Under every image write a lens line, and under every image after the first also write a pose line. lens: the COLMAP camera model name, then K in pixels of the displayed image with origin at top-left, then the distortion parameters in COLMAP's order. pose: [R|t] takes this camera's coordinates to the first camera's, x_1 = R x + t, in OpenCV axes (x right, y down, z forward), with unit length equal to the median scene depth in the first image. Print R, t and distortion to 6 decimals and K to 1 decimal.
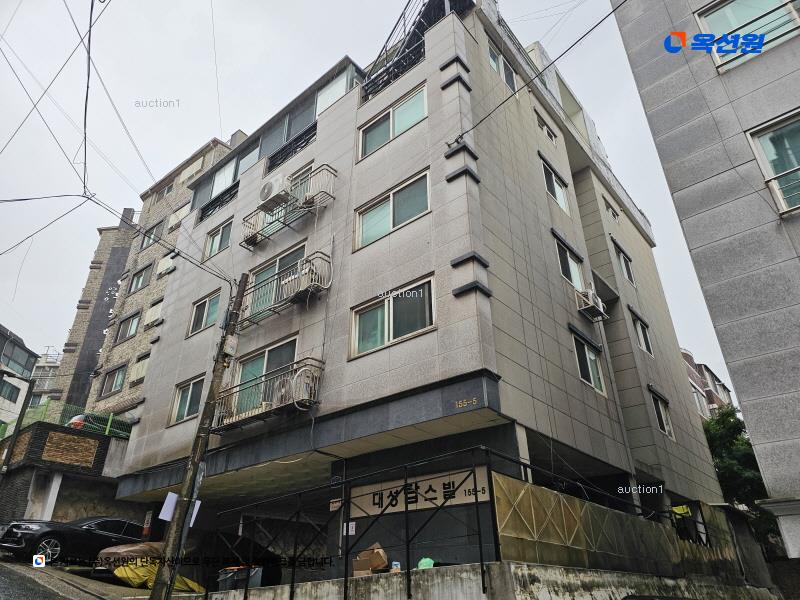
lens RADIAL K [[540.2, 0, 388.1], [0, 540.2, 301.2], [0, 0, 1]] dist [0.061284, -0.052724]
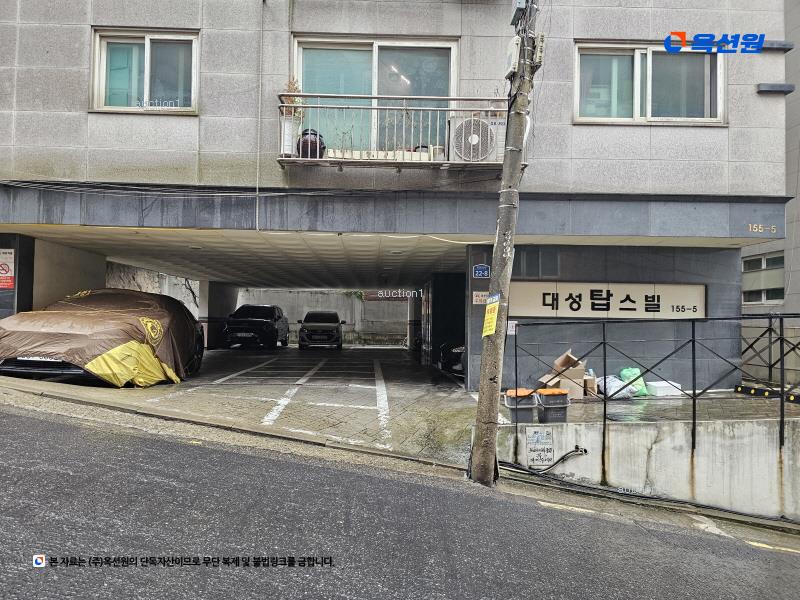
lens RADIAL K [[540.2, 0, 383.6], [0, 540.2, 308.7], [0, 0, 1]] dist [0.061284, -0.052724]
pose [[0.737254, 0.029738, 0.674960, -0.793402], [-0.344413, 0.876016, 0.337604, 0.180061], [-0.581236, -0.481365, 0.656088, 0.591015]]
